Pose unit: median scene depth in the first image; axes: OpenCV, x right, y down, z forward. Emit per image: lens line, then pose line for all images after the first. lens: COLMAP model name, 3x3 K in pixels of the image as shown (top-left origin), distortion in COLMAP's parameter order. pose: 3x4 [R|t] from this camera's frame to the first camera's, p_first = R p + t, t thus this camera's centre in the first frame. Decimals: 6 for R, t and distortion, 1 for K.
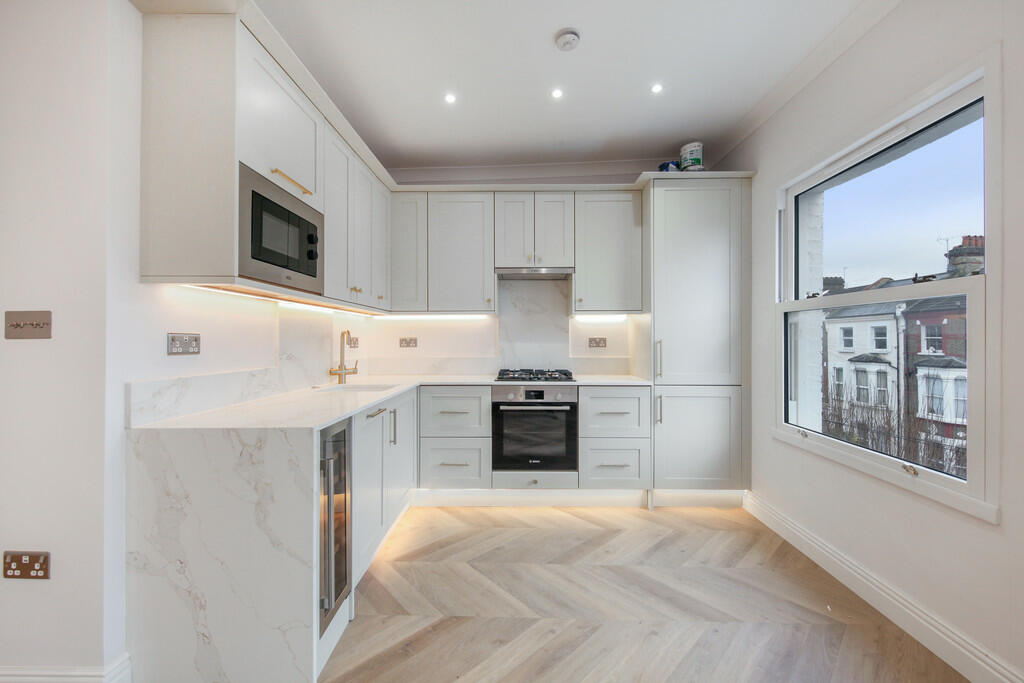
lens RADIAL K [[393.6, 0, 514.4], [0, 393.6, 337.0], [0, 0, 1]] dist [-0.000227, -0.000377]
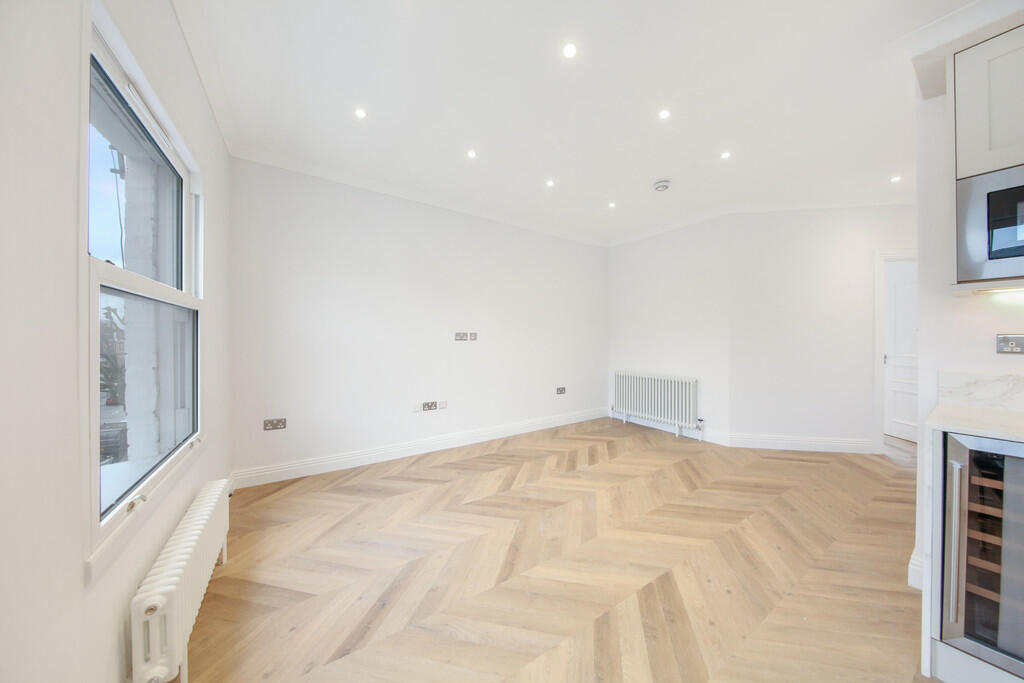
lens RADIAL K [[327.1, 0, 515.7], [0, 327.1, 338.3], [0, 0, 1]] dist [-0.011726, -0.000096]
pose [[-0.826763, -0.000161, -0.562551, 0.441681], [0.003858, 0.999975, -0.005957, 0.001228], [0.562538, -0.007096, -0.826741, 0.540668]]
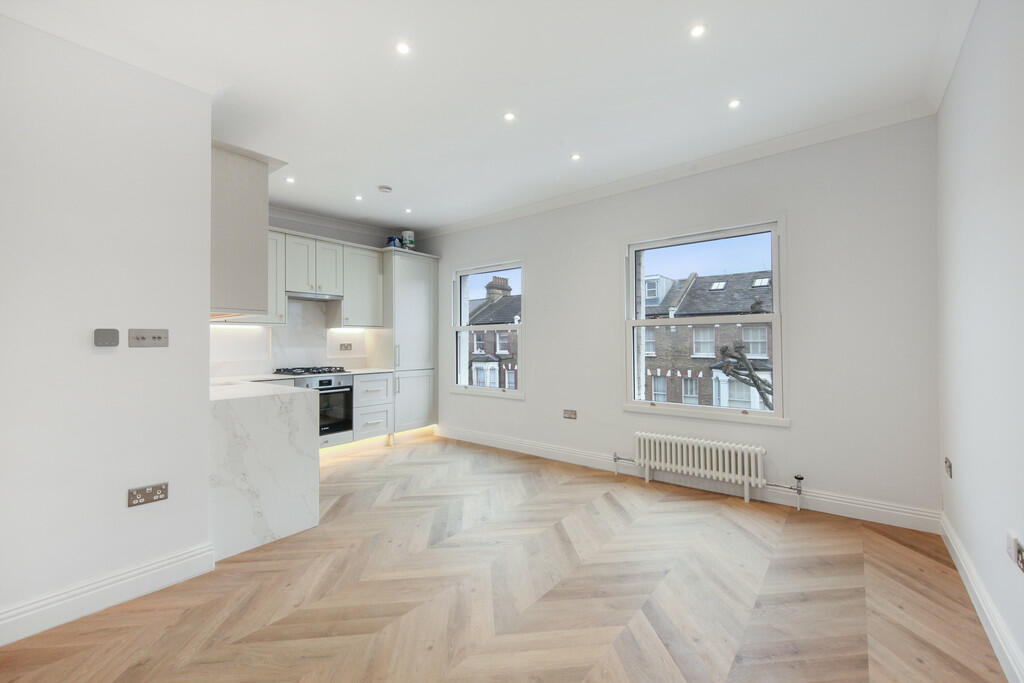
lens RADIAL K [[426.5, 0, 512.0], [0, 426.5, 341.5], [0, 0, 1]] dist [-0.000229, -0.000028]
pose [[0.616798, -0.000818, 0.787121, -0.774098], [0.000630, 1.000000, 0.000546, -0.007915], [-0.787121, 0.000160, 0.616799, -0.530989]]
